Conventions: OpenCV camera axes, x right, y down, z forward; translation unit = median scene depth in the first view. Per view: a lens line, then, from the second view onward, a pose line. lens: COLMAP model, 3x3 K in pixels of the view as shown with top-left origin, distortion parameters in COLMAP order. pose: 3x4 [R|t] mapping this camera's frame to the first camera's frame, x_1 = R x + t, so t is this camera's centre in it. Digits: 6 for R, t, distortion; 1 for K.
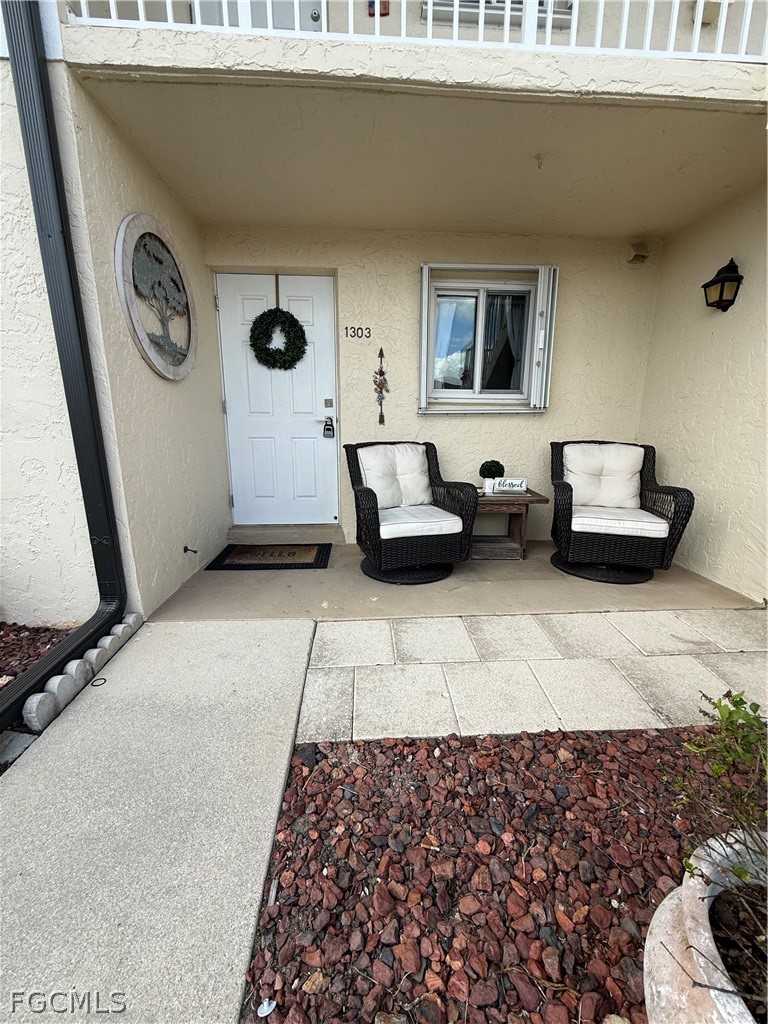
lens RADIAL K [[409.4, 0, 386.2], [0, 409.4, 513.1], [0, 0, 1]] dist [-0.002085, 0.001121]
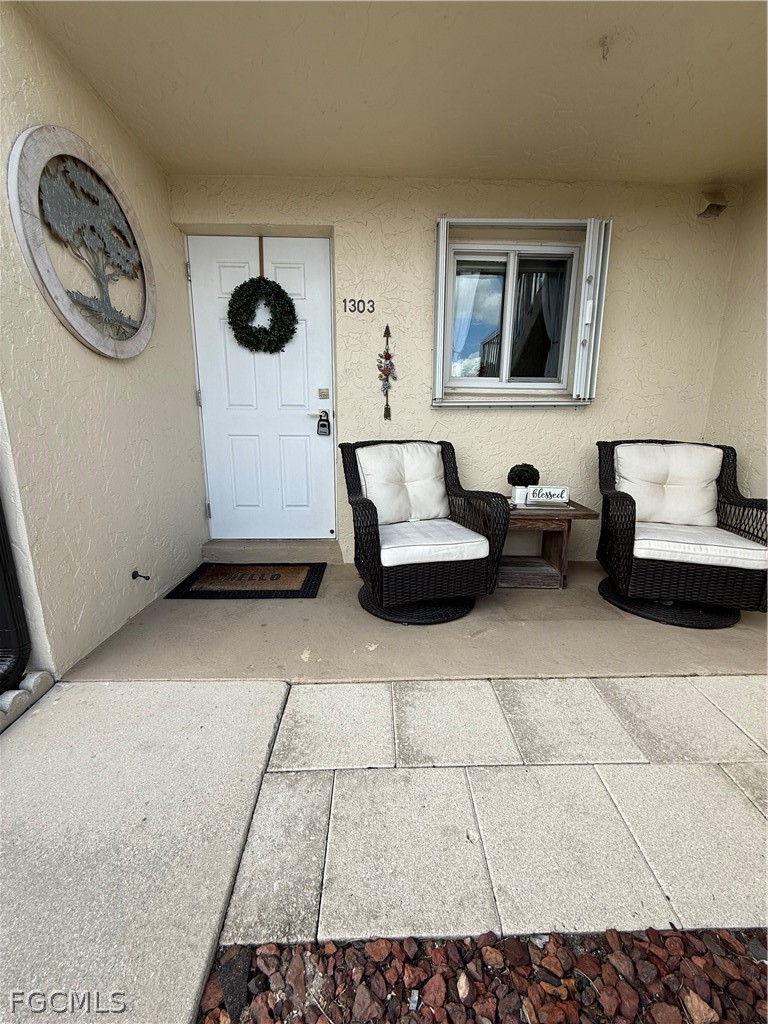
lens RADIAL K [[409.4, 0, 386.6], [0, 409.4, 514.3], [0, 0, 1]] dist [-0.002085, 0.001121]
pose [[0.999542, 0.008466, -0.029066, 0.017811], [-0.008575, 0.999957, -0.003606, -0.033028], [0.029035, 0.003854, 0.999571, 0.252473]]
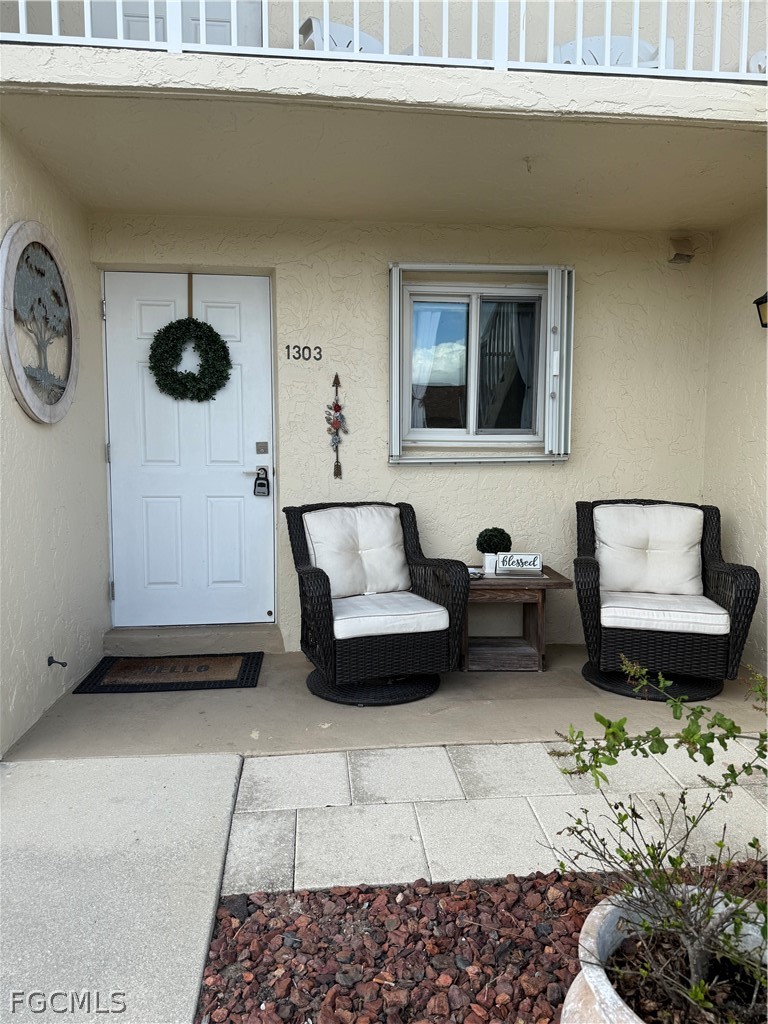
lens RADIAL K [[723.3, 0, 385.0], [0, 723.3, 514.0], [0, 0, 1]] dist [0.062568, -0.089609]
pose [[0.999024, -0.005621, 0.043808, 0.021439], [0.011495, 0.990776, -0.135019, 0.017751], [-0.042645, 0.135391, 0.989874, -0.303755]]
